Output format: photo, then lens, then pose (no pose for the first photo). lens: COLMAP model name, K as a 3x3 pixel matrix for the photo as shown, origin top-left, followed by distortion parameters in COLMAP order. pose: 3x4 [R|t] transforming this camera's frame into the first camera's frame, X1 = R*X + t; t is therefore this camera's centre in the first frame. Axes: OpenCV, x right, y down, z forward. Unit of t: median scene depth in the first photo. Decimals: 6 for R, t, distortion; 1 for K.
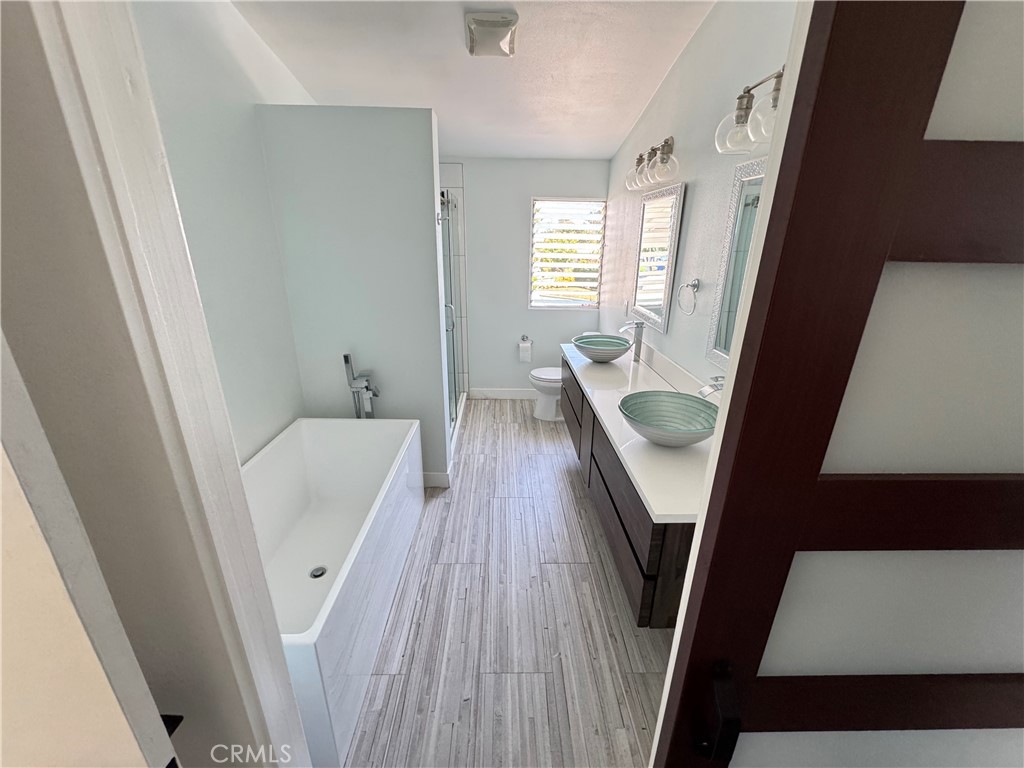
lens RADIAL K [[406.2, 0, 509.4], [0, 406.2, 381.8], [0, 0, 1]] dist [-0.016088, 0.000594]
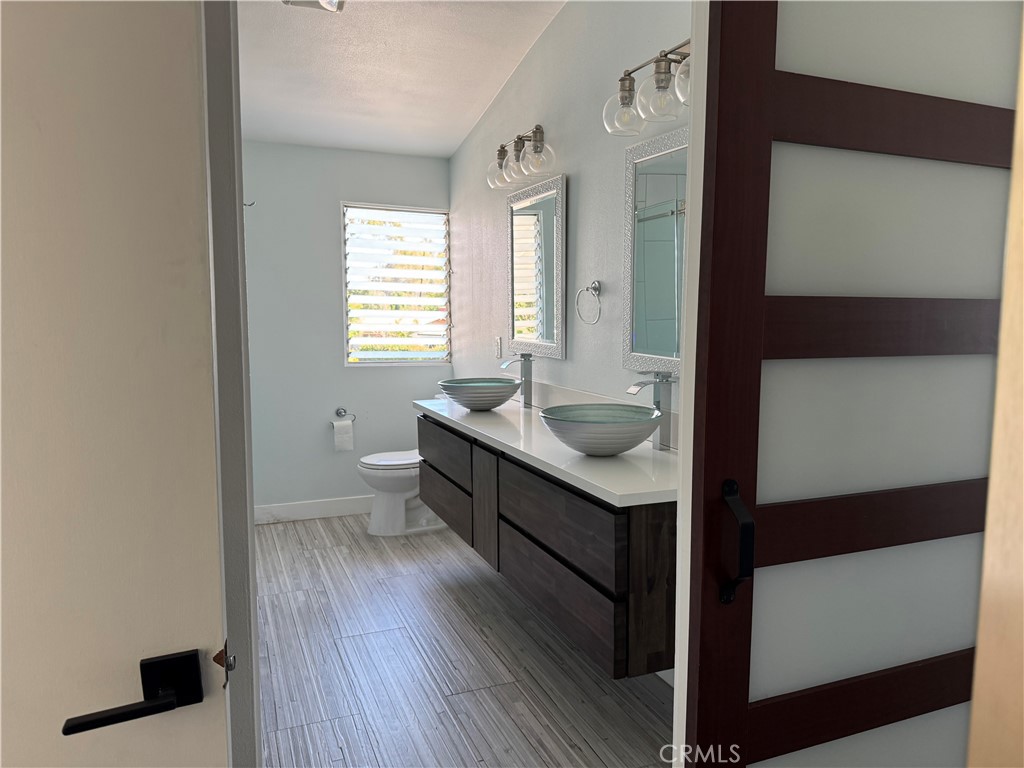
lens RADIAL K [[724.4, 0, 515.1], [0, 724.4, 382.7], [0, 0, 1]] dist [0.026024, -0.005933]
pose [[0.929686, -0.038880, 0.366294, -0.176123], [0.125952, 0.968028, -0.216926, 0.181151], [-0.346149, 0.247809, 0.904860, -0.163303]]
